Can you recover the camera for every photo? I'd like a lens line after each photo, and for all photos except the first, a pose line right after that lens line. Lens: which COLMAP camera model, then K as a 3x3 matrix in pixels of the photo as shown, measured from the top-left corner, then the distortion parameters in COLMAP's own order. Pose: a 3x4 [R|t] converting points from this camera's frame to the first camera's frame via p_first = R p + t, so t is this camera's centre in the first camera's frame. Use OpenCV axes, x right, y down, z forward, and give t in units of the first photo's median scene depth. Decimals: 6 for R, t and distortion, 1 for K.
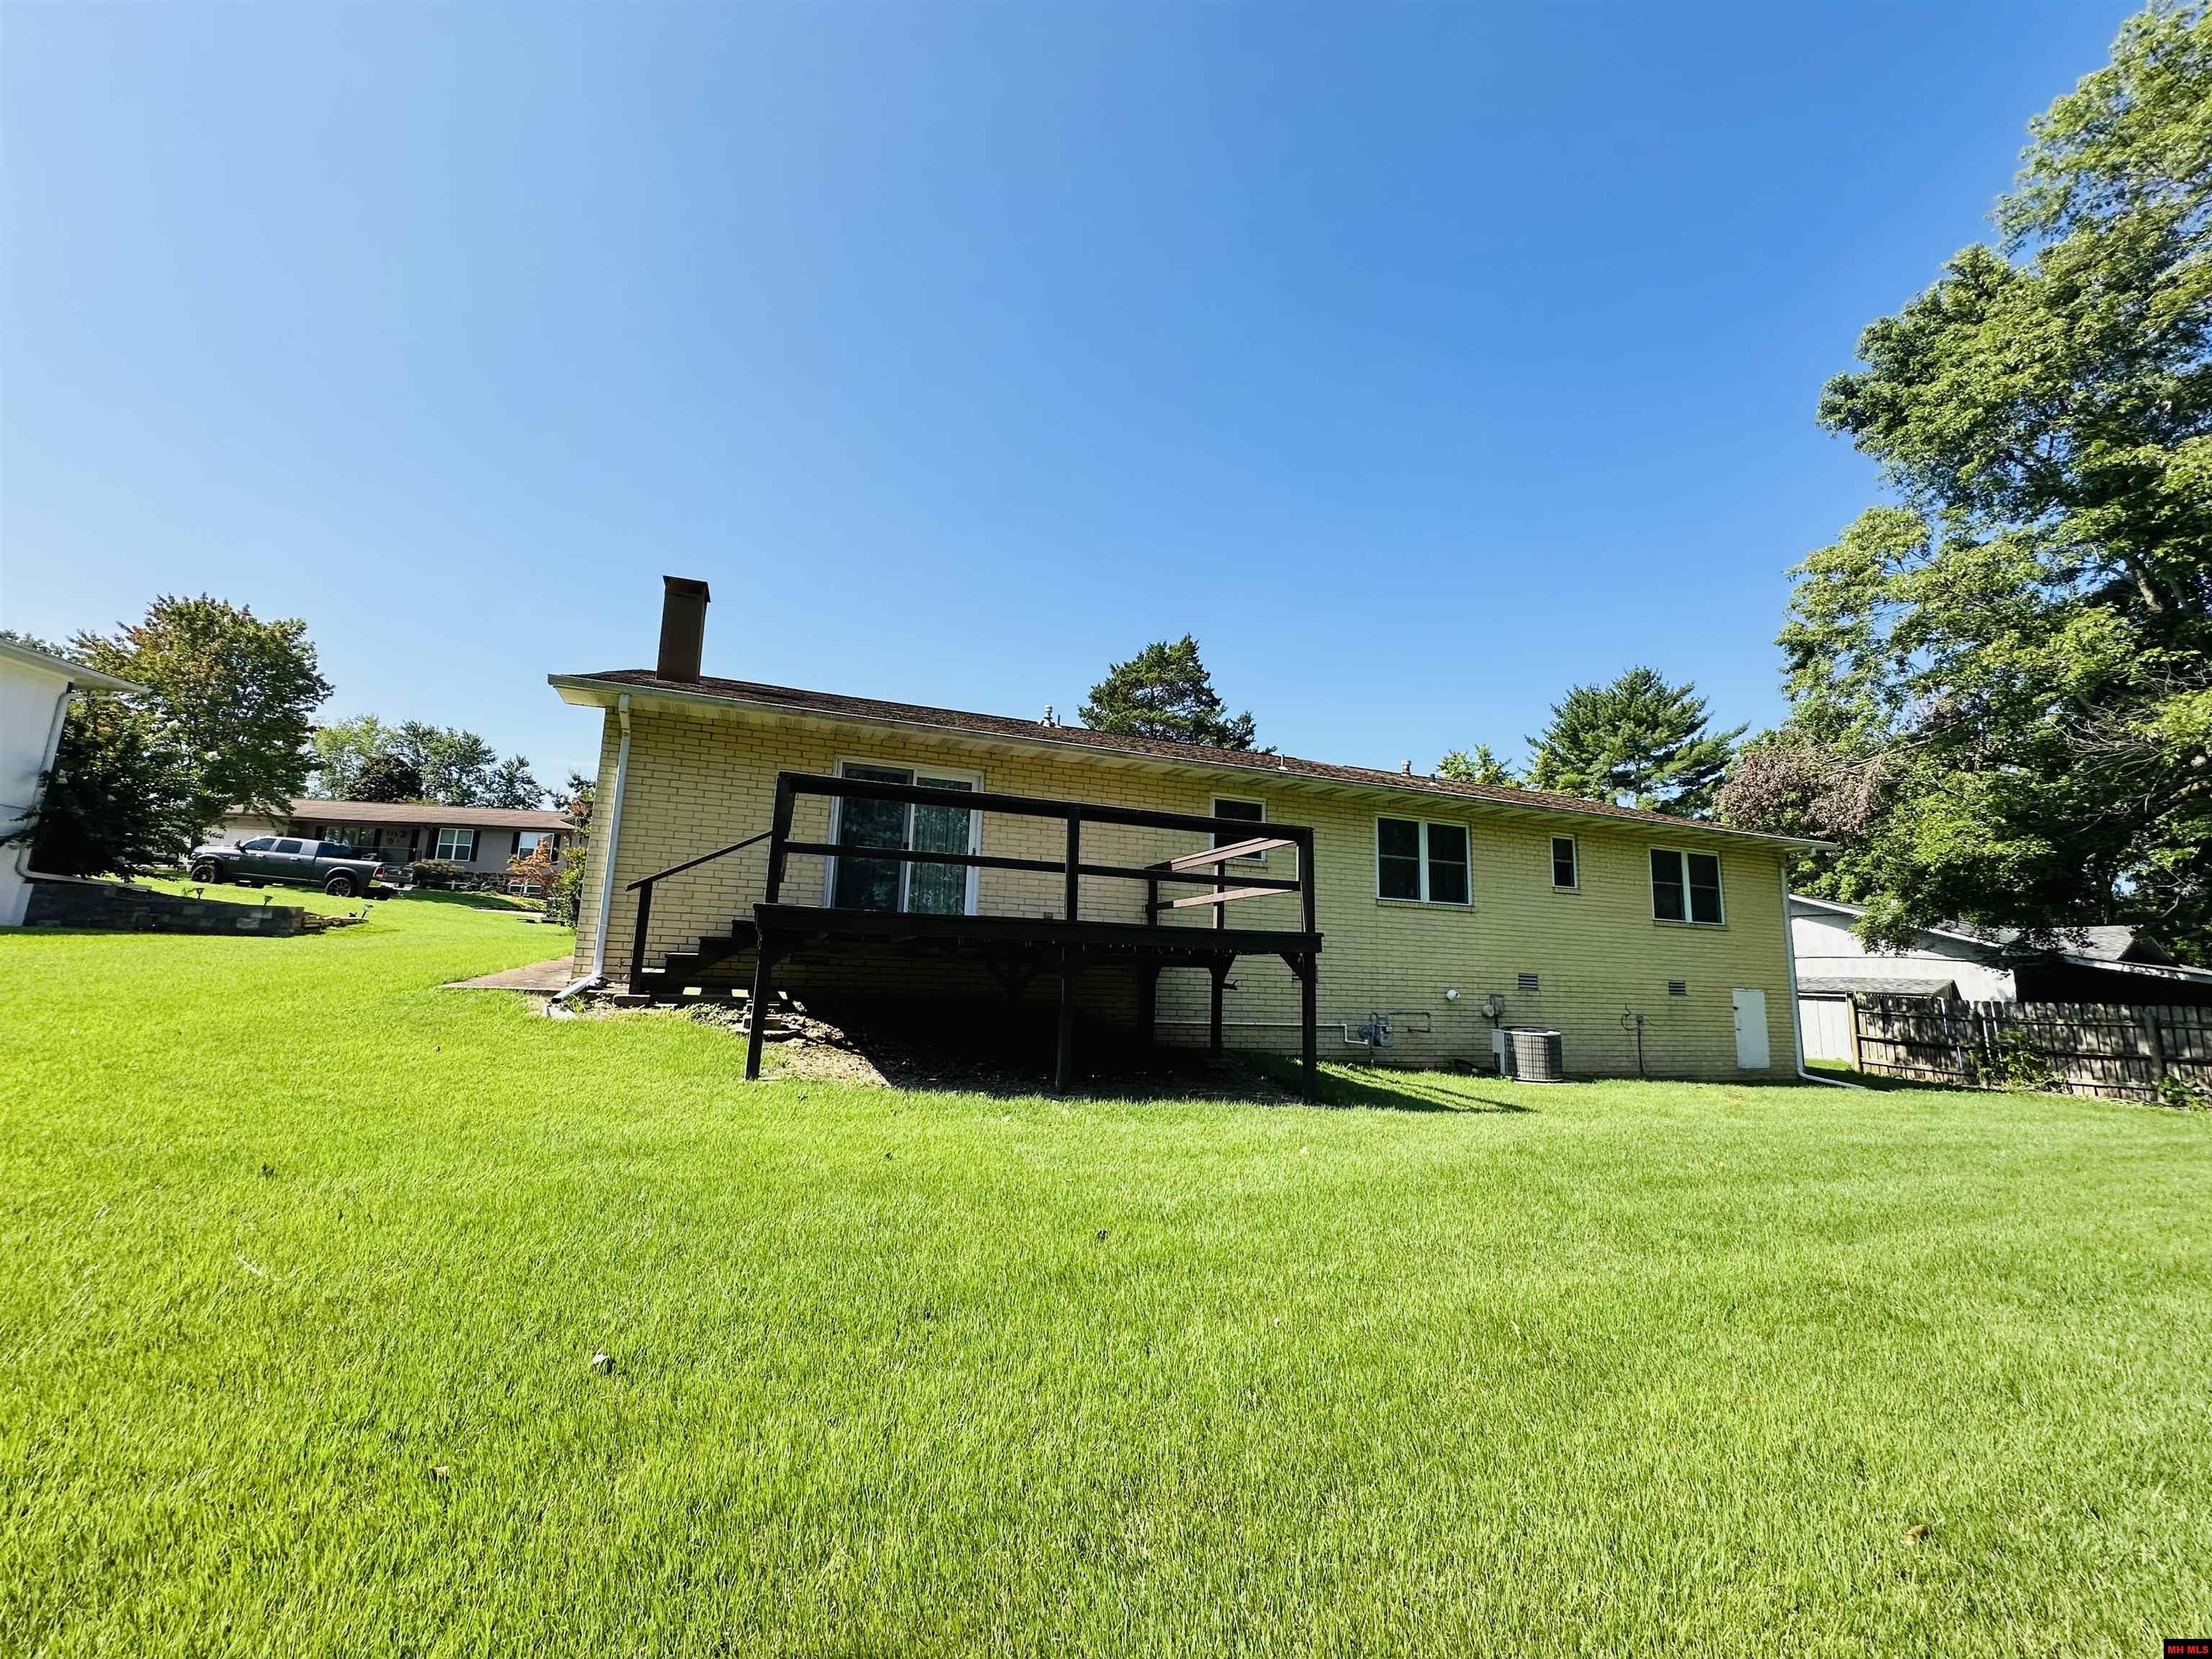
lens RADIAL K [[875.8, 0, 1099.0], [0, 875.8, 818.6], [0, 0, 1]] dist [0.000768, 0.003012]
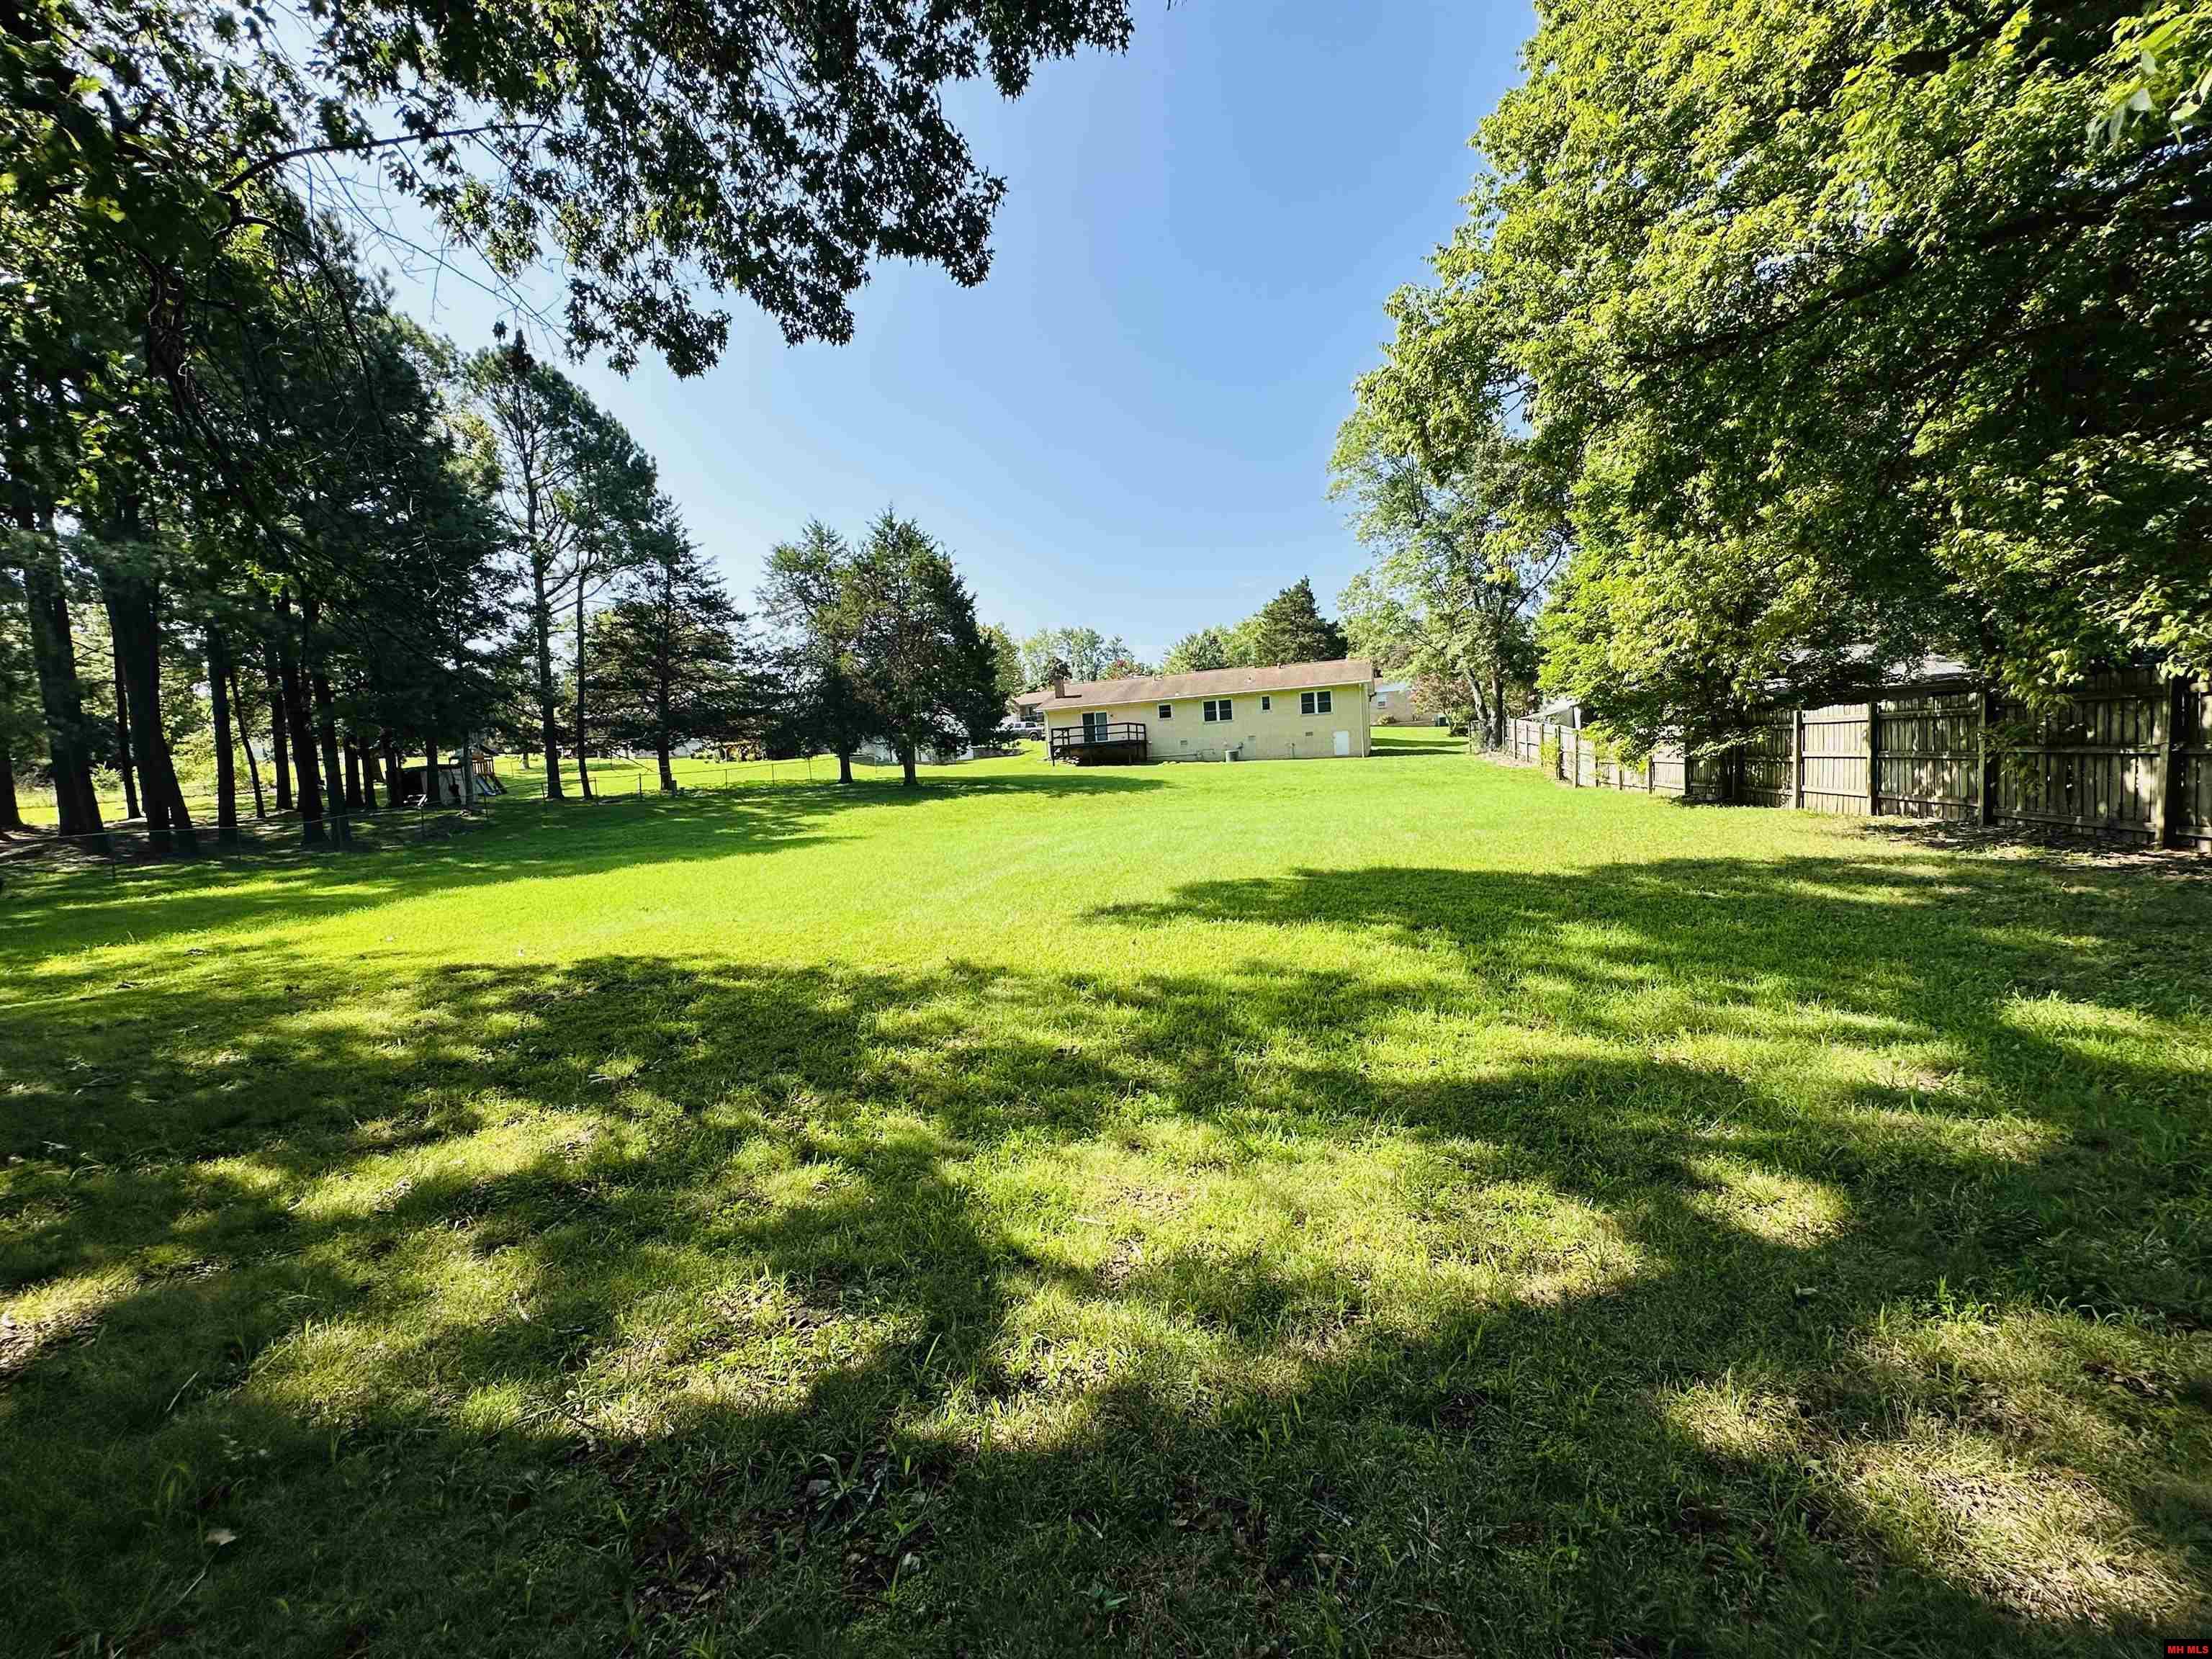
lens RADIAL K [[875.8, 0, 1099.0], [0, 875.8, 818.6], [0, 0, 1]] dist [0.000768, 0.003012]
pose [[0.772283, -0.042826, -0.633834, 2.117709], [0.194561, 0.965726, 0.171809, -0.226492], [0.604752, -0.256005, 0.754146, -2.088287]]
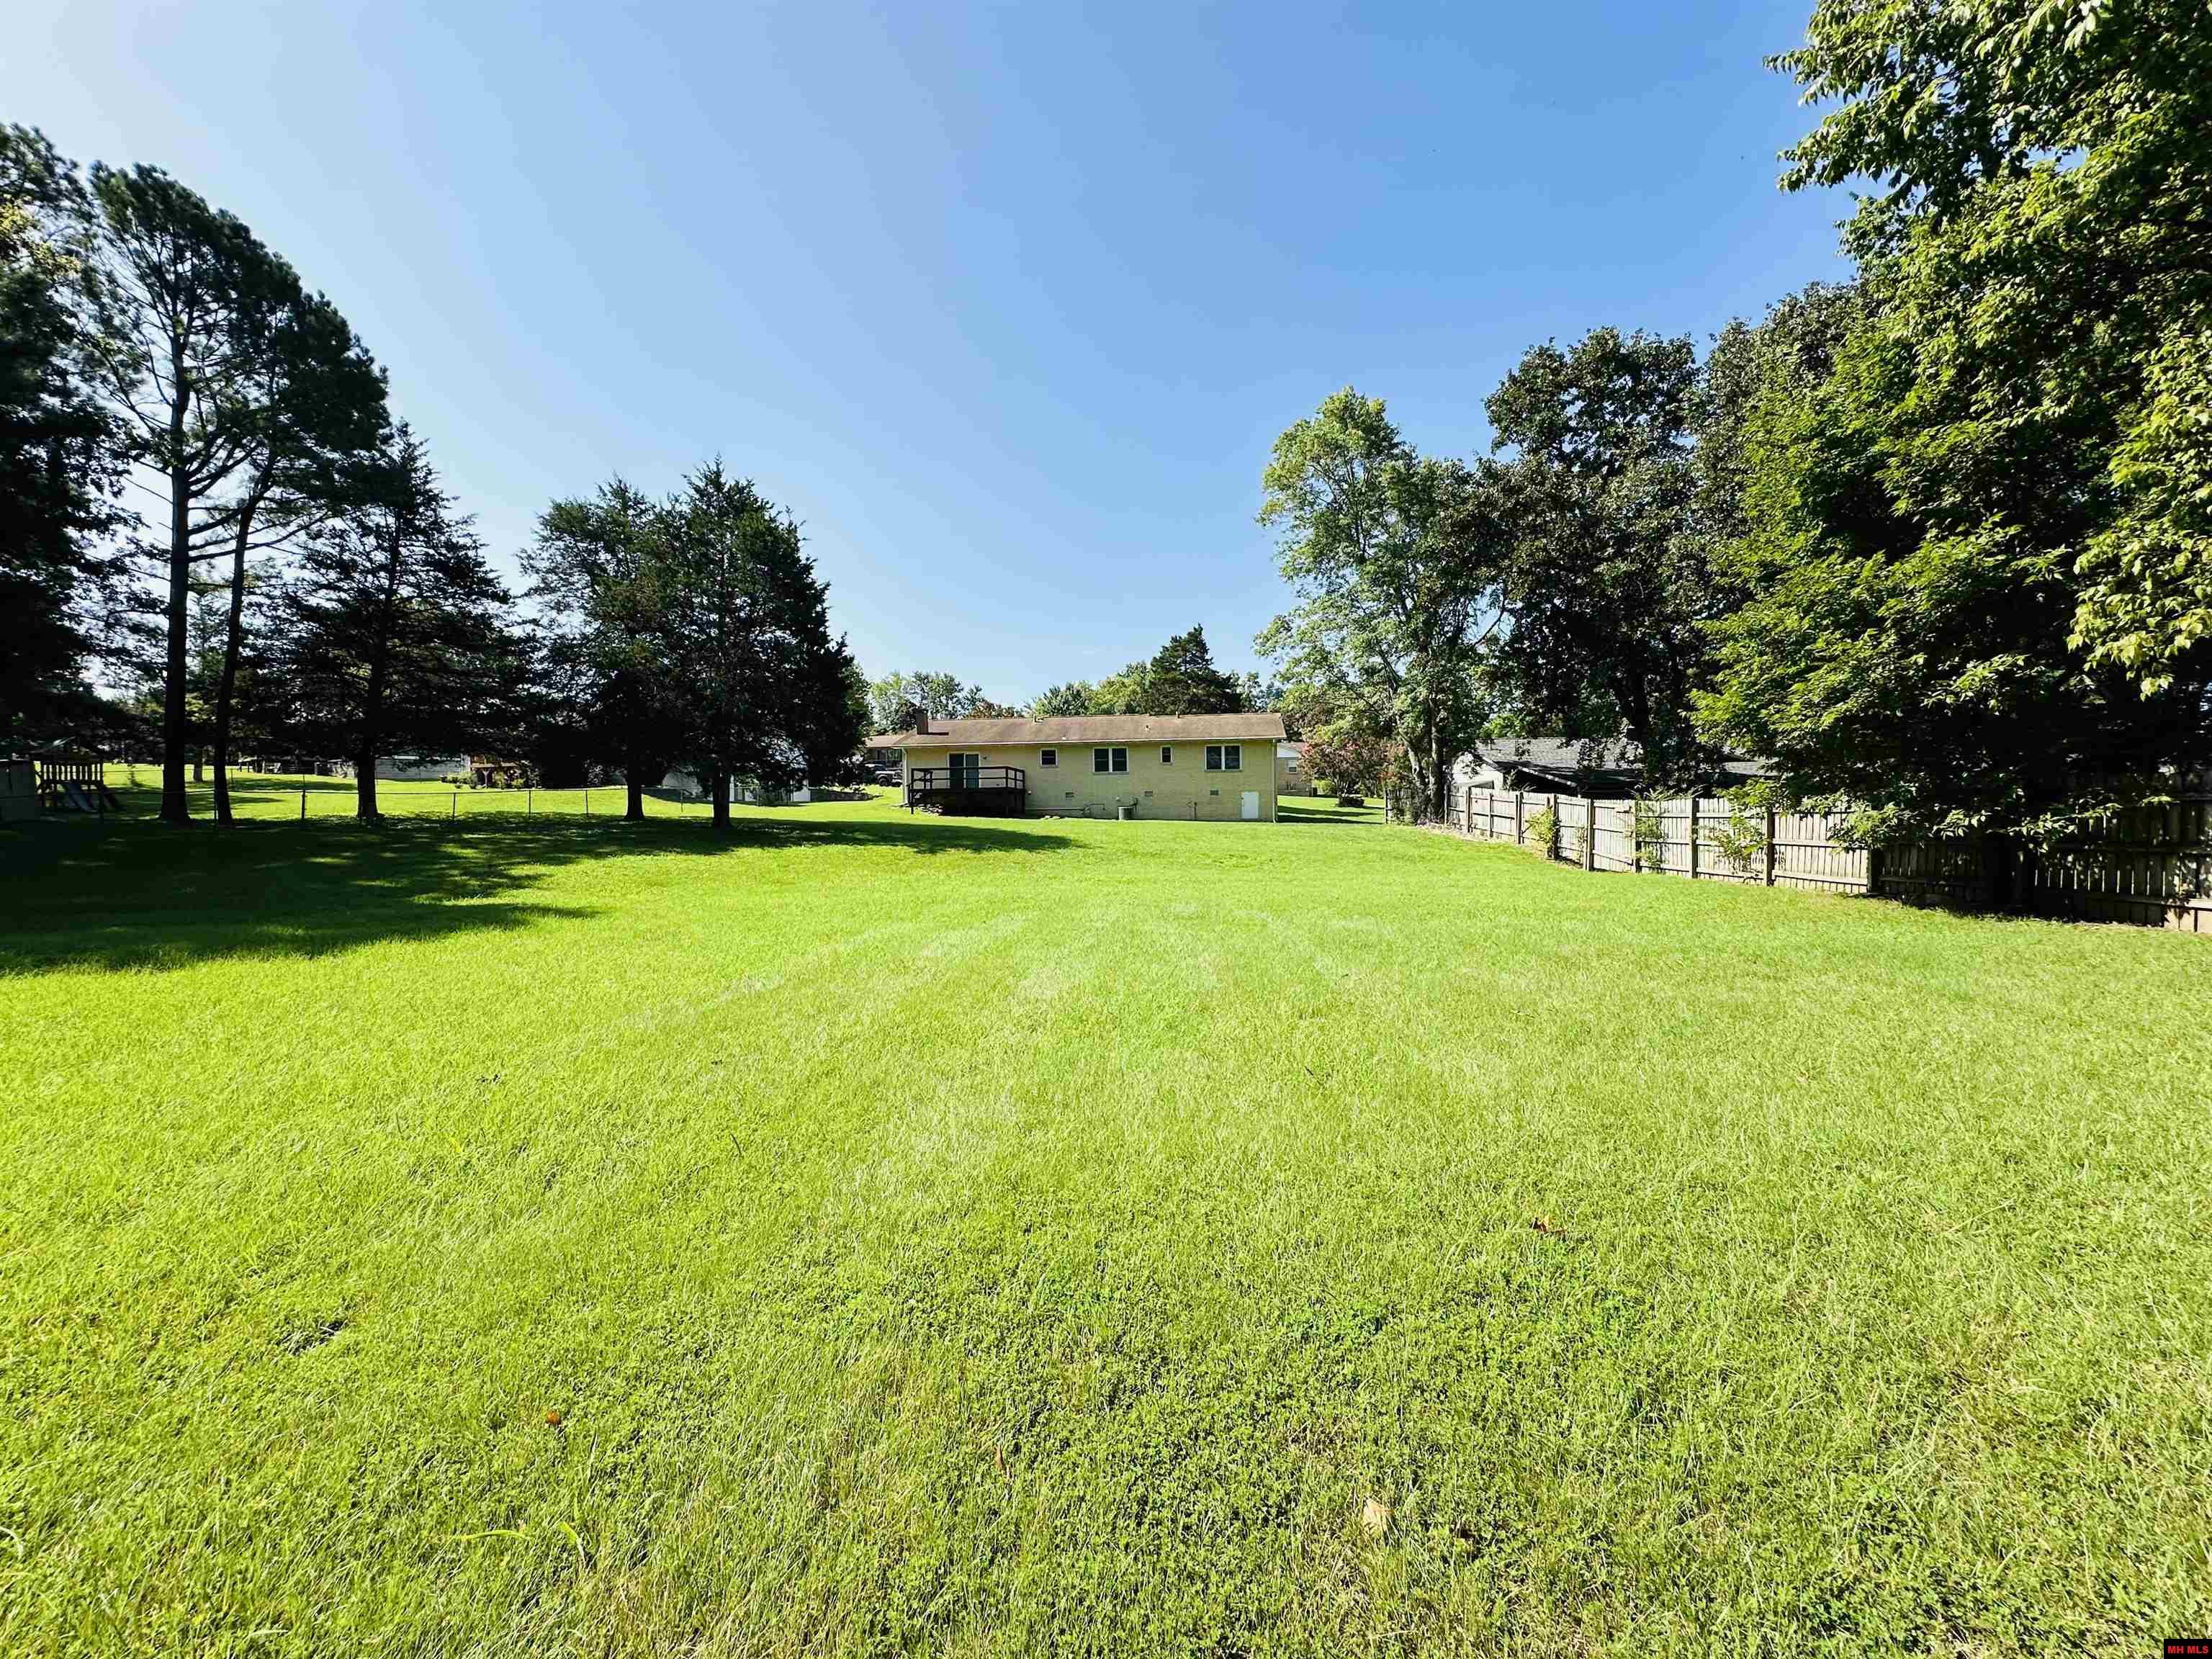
lens RADIAL K [[875.8, 0, 1099.0], [0, 875.8, 818.6], [0, 0, 1]] dist [0.000768, 0.003012]
pose [[0.874915, -0.041304, -0.482512, 1.704038], [0.121034, 0.983386, 0.135286, -0.164638], [0.468908, -0.176764, 0.865379, -1.720175]]
